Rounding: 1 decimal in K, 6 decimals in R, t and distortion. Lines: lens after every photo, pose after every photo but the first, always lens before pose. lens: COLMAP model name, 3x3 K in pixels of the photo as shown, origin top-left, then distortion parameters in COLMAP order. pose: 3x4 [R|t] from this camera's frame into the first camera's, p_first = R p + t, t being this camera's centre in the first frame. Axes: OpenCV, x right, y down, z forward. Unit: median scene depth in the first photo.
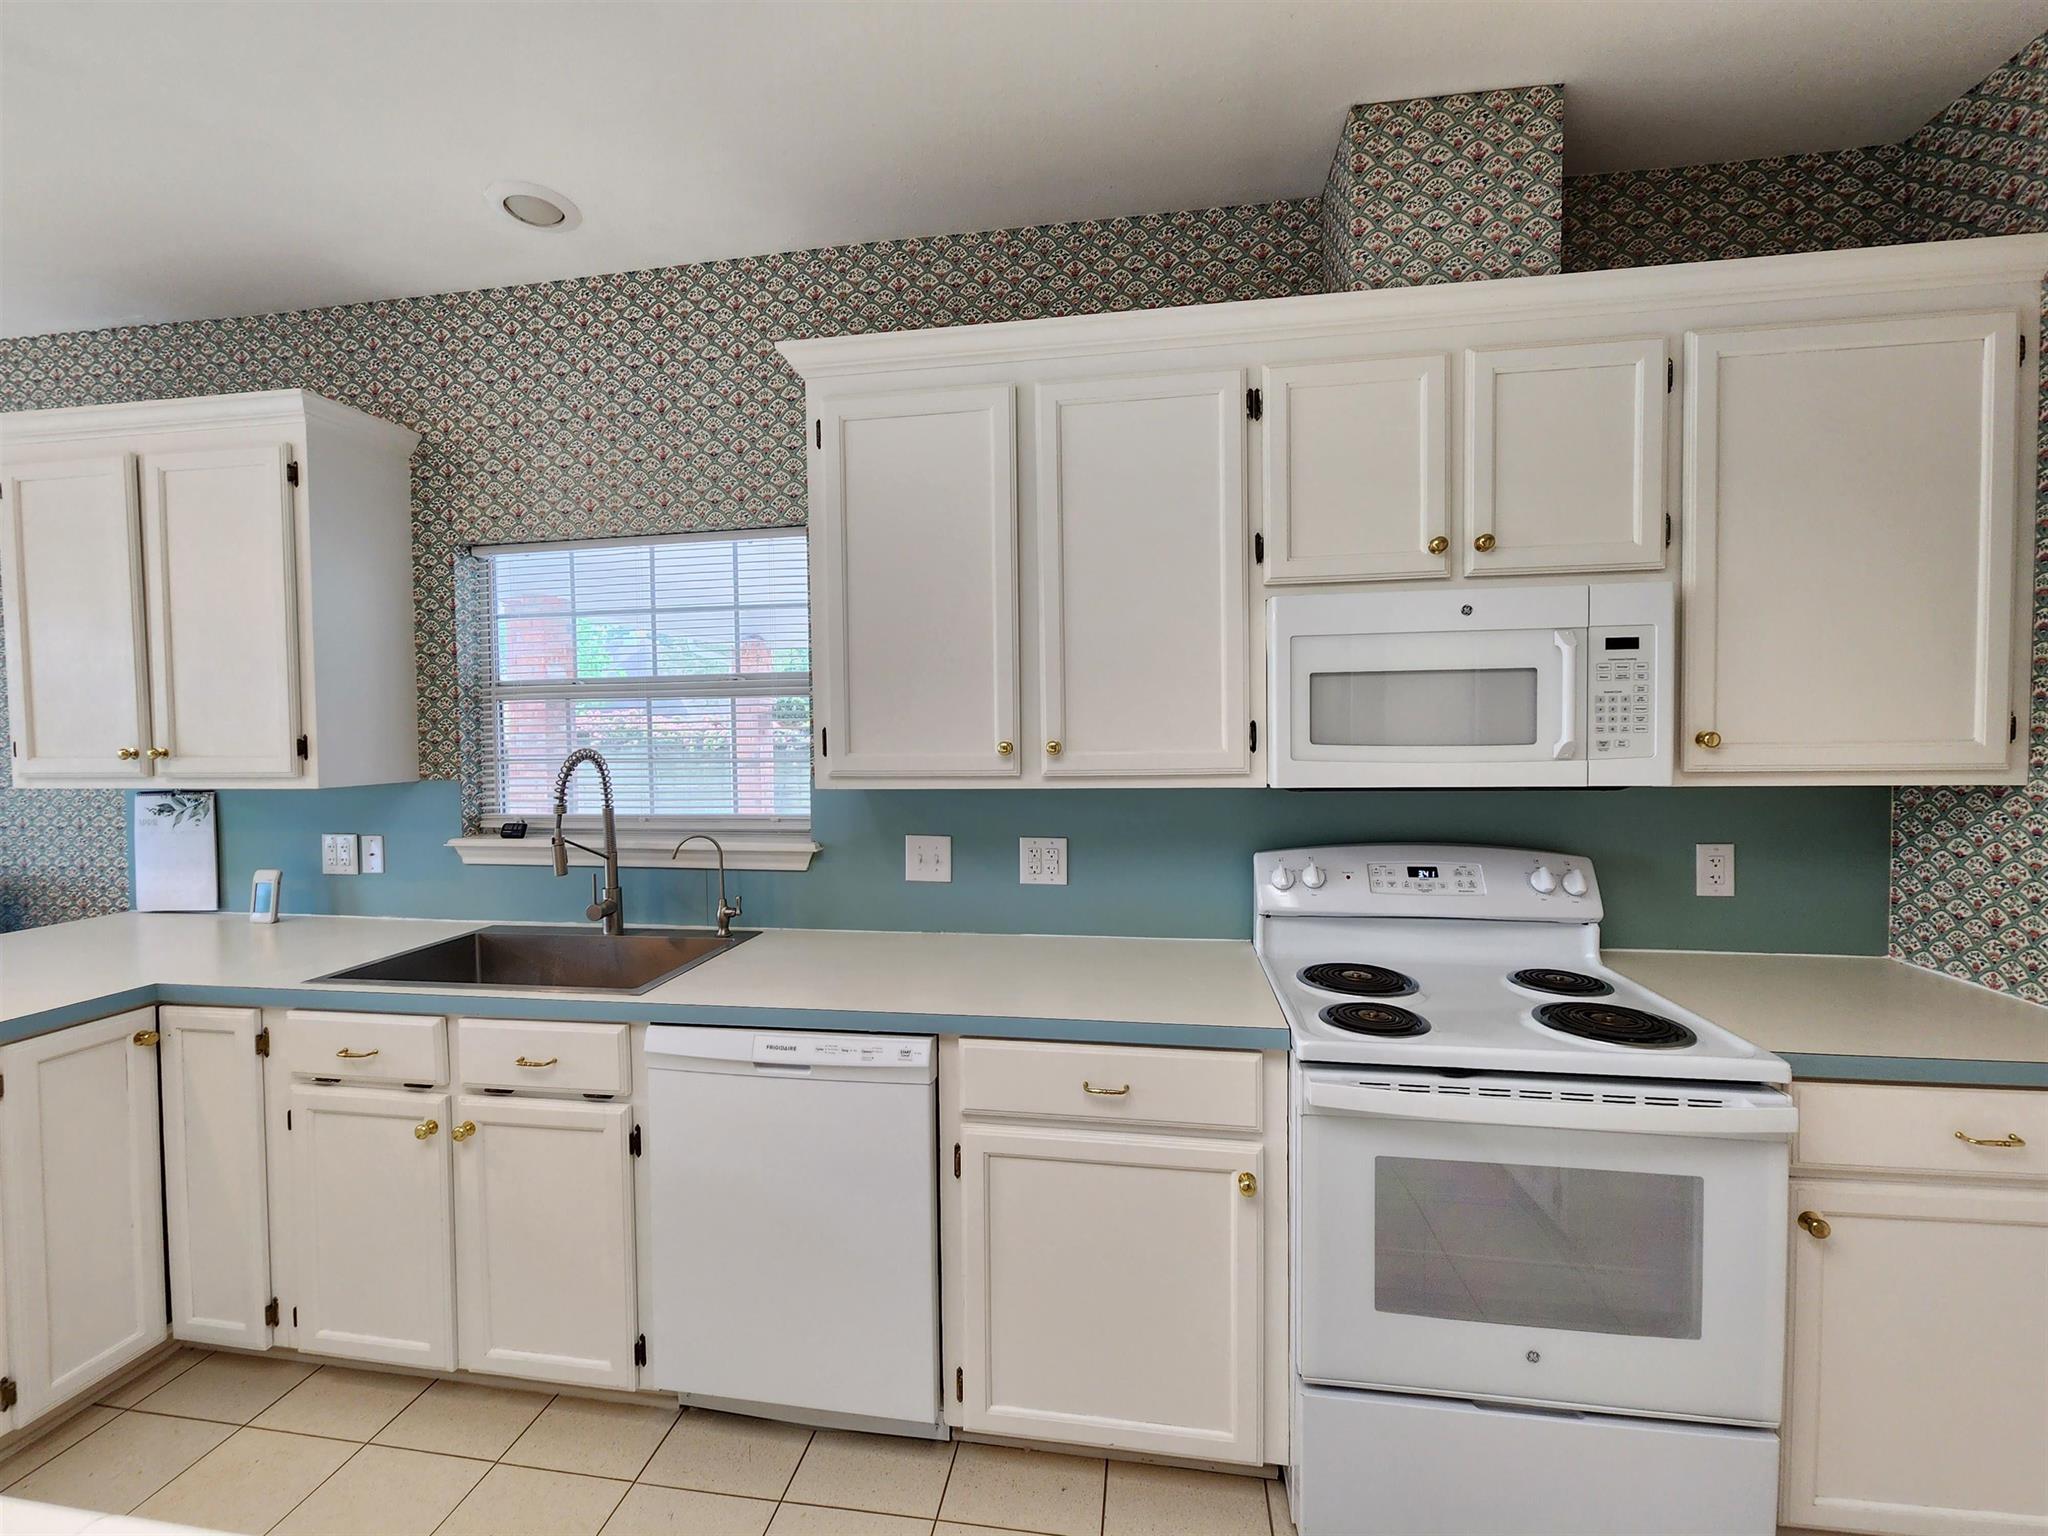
lens RADIAL K [[831.0, 0, 1025.3], [0, 831.0, 756.6], [0, 0, 1]] dist [0.000290, -0.000038]
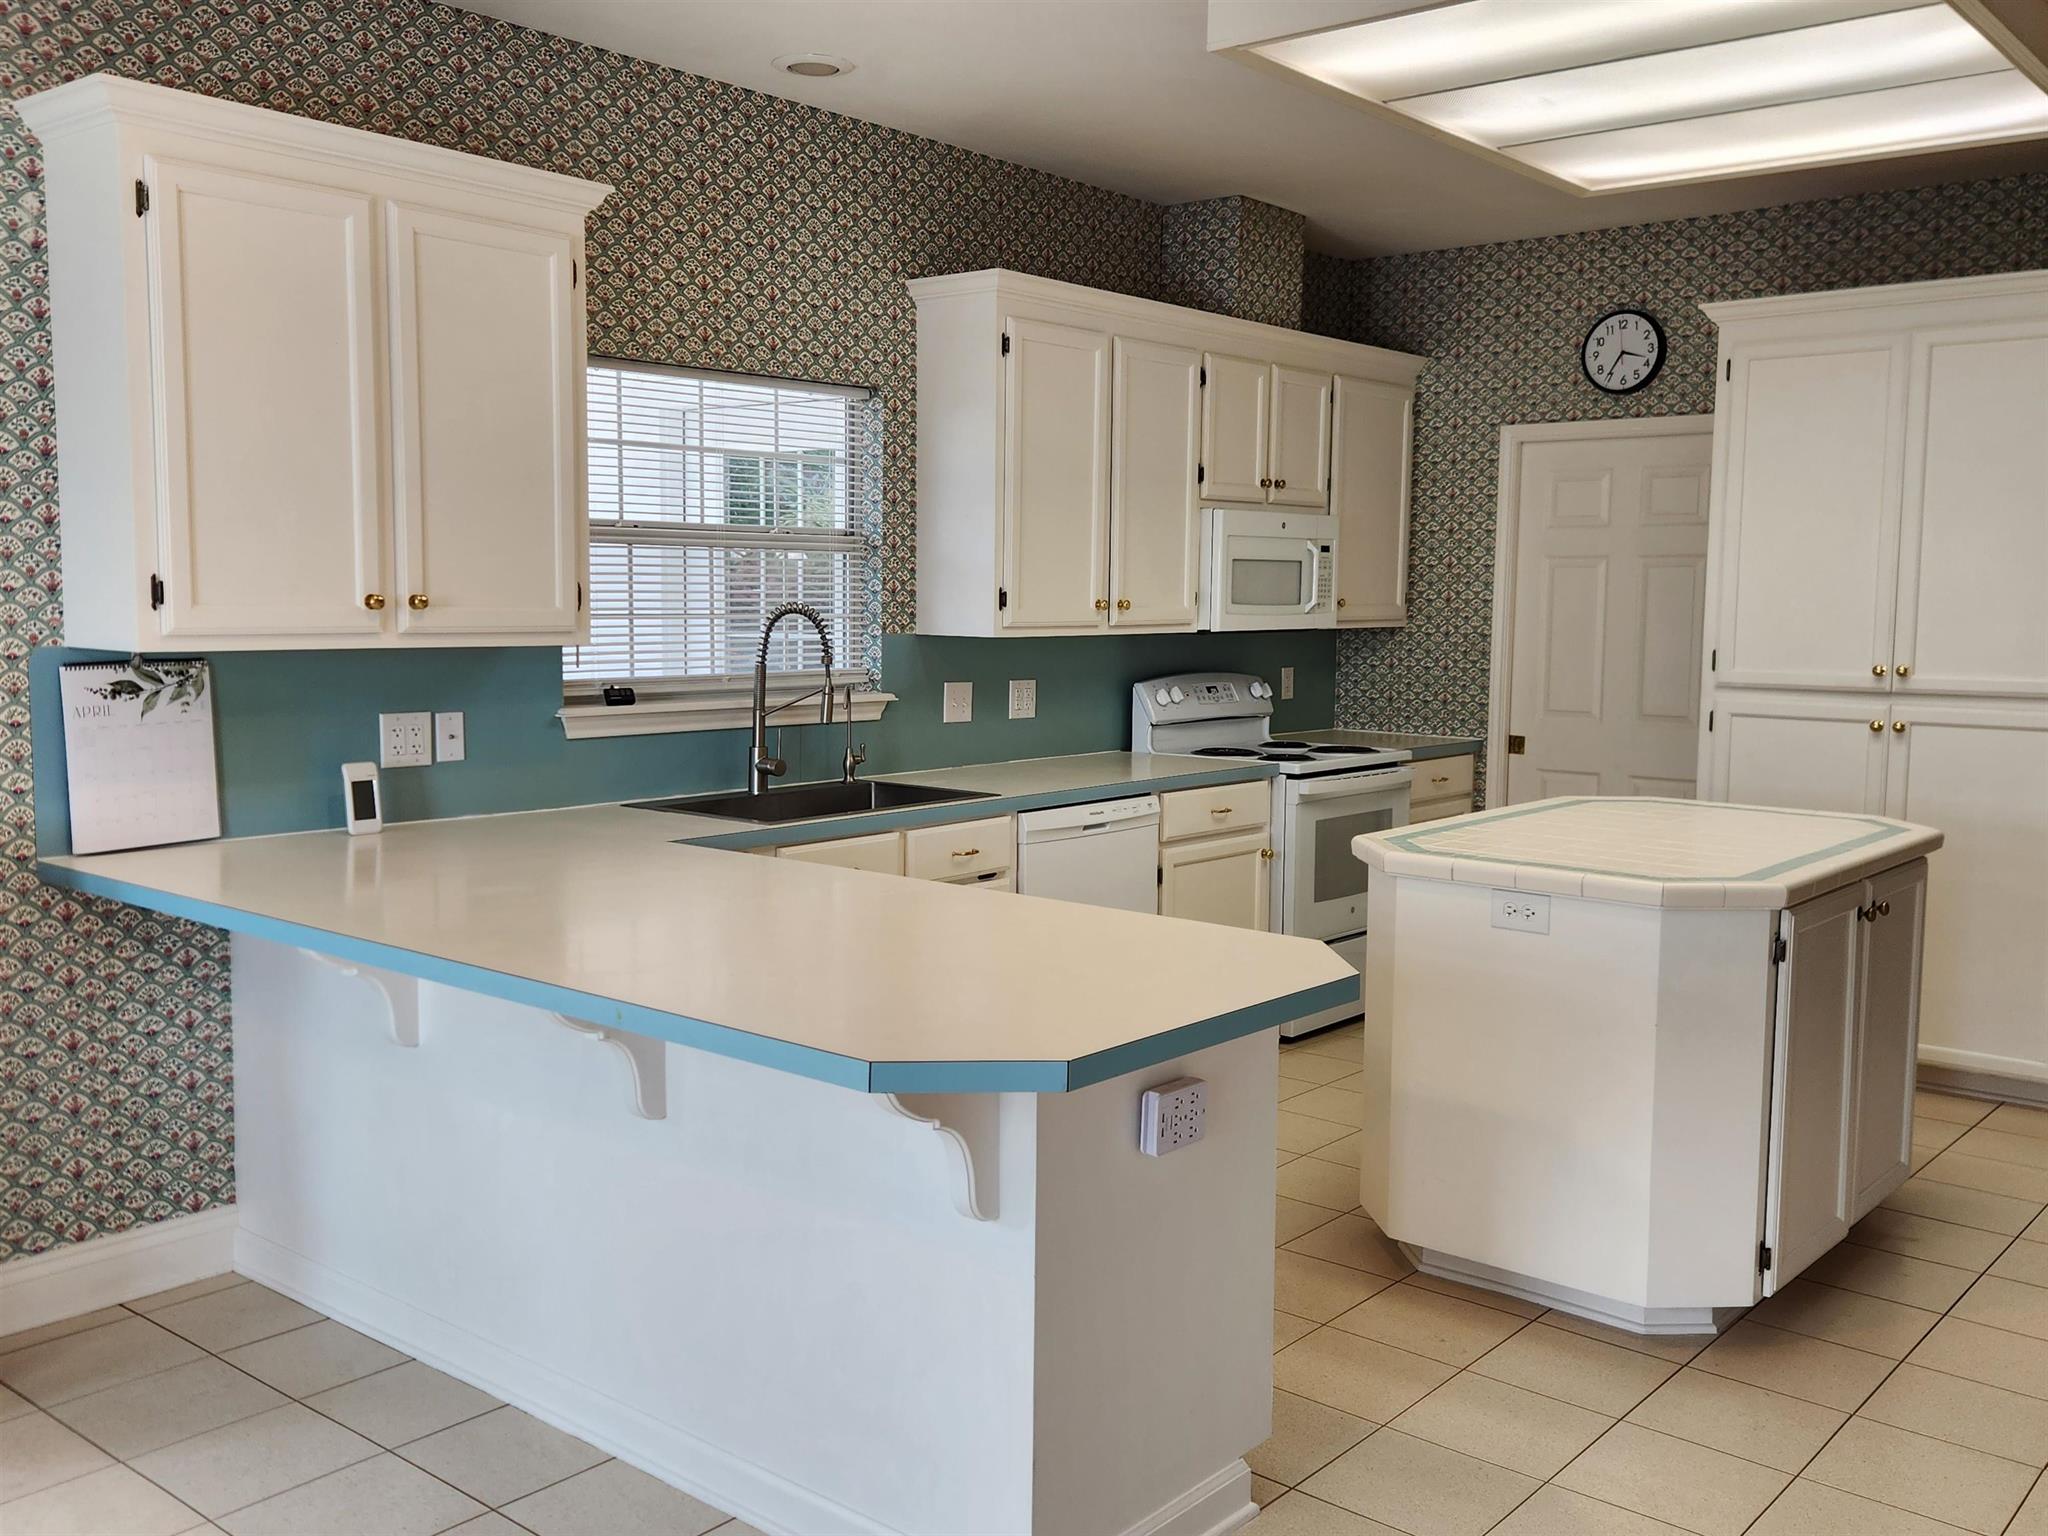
lens RADIAL K [[1869.9, 0, 1024.0], [0, 1869.9, 768.0], [0, 0, 1]] dist [0.119080, -0.111025]
pose [[0.516821, -0.066261, 0.853525, -2.460646], [0.007914, 0.997327, 0.072633, 0.029196], [-0.856057, -0.030784, 0.515964, -0.441707]]
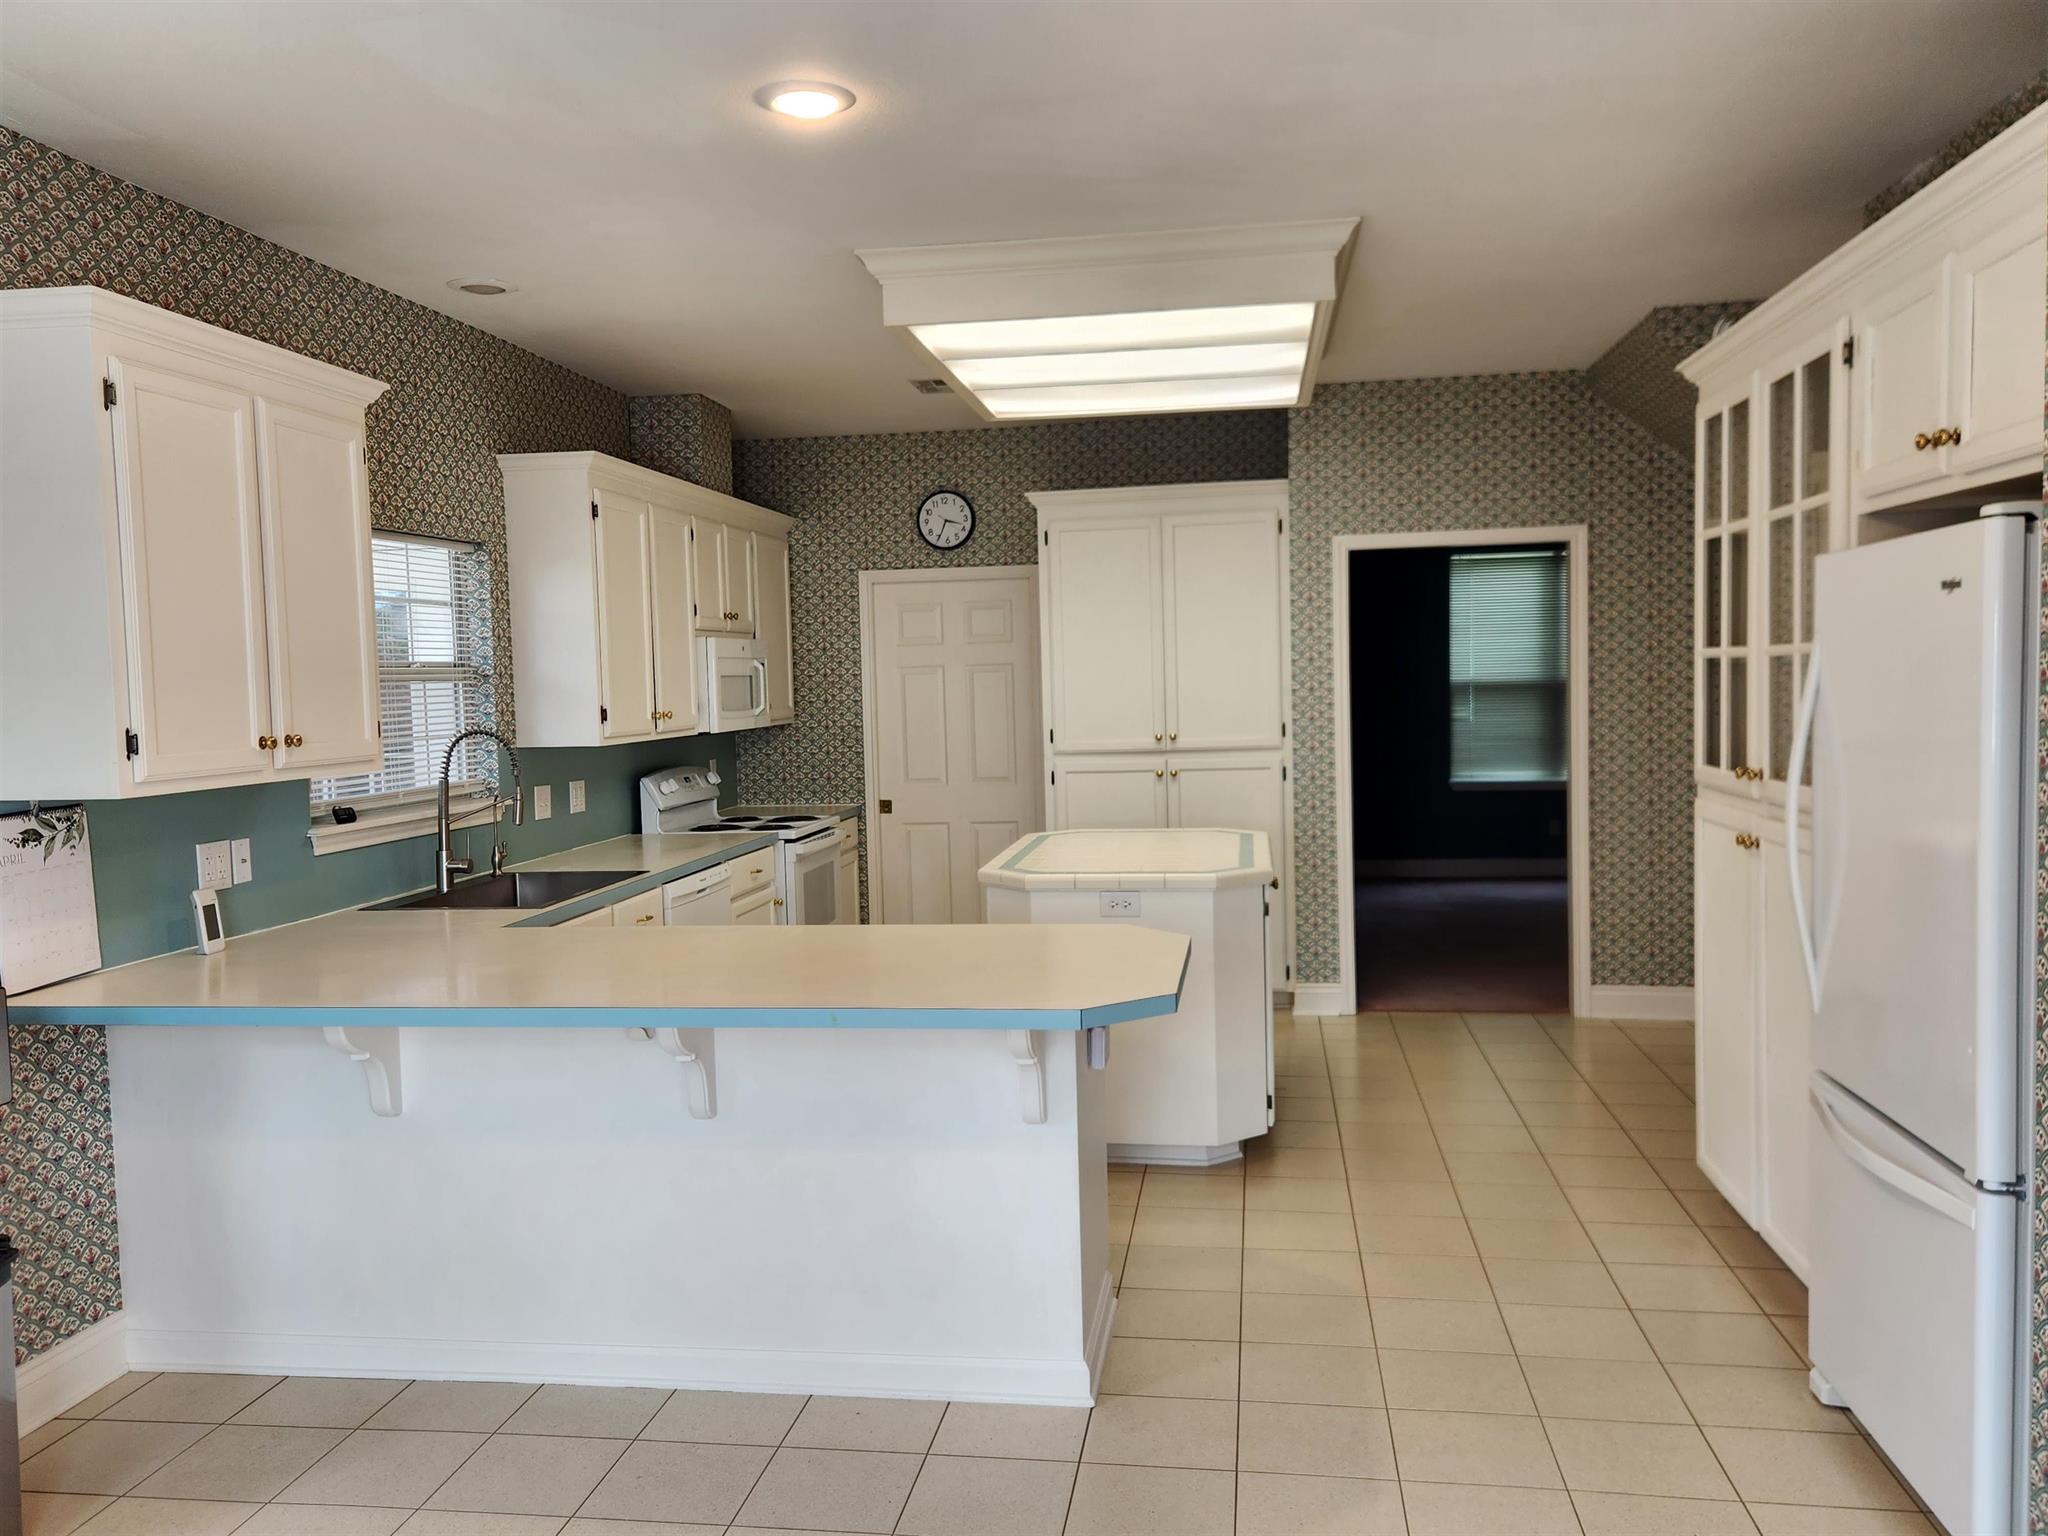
lens RADIAL K [[1648.7, 0, 1016.0], [0, 1648.7, 796.6], [0, 0, 1]] dist [0.089413, -0.006249]
pose [[-0.006311, -0.061656, 0.998078, -3.089246], [0.056330, 0.996491, 0.061914, -0.013025], [-0.998392, 0.056613, -0.002816, 0.250711]]
